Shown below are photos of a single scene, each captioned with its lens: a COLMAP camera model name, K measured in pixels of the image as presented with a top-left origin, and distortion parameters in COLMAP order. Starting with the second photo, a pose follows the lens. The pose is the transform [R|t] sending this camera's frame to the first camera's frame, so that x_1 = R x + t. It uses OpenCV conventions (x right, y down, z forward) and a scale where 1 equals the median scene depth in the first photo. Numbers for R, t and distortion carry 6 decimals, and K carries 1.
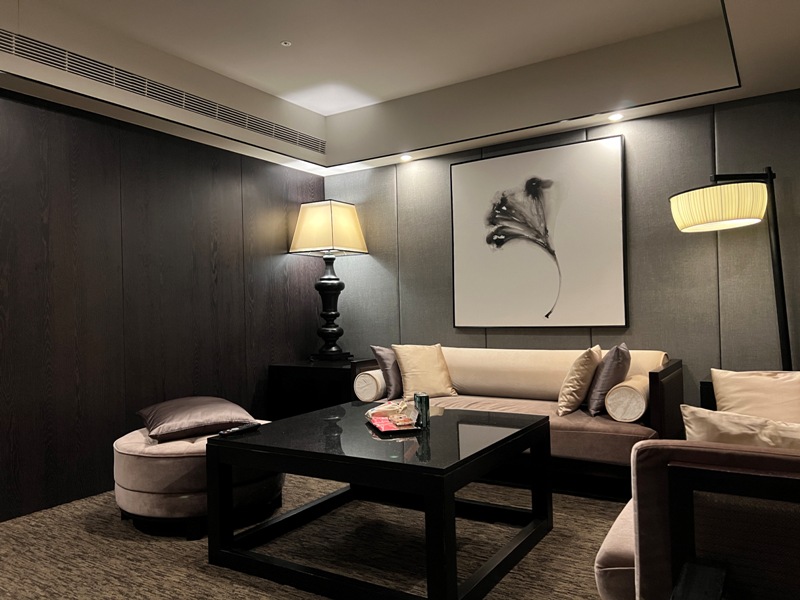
lens RADIAL K [[599.0, 0, 400.0], [0, 599.0, 300.0], [0, 0, 1]] dist [0.103796, -0.092953]
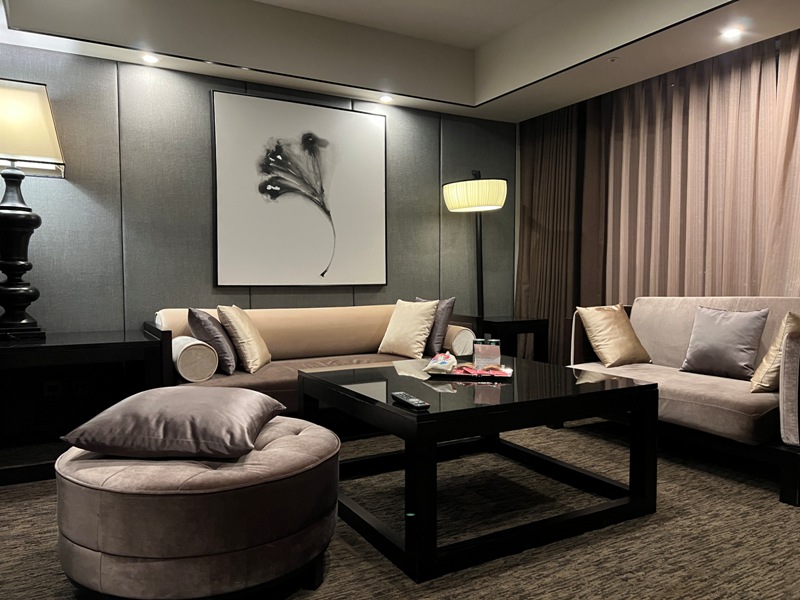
lens RADIAL K [[599.0, 0, 400.0], [0, 599.0, 300.0], [0, 0, 1]] dist [0.103796, -0.092953]
pose [[0.465098, -0.010945, 0.885192, -0.576499], [-0.024920, 0.999365, 0.025450, 0.039249], [-0.884909, -0.033896, 0.464530, 0.404226]]
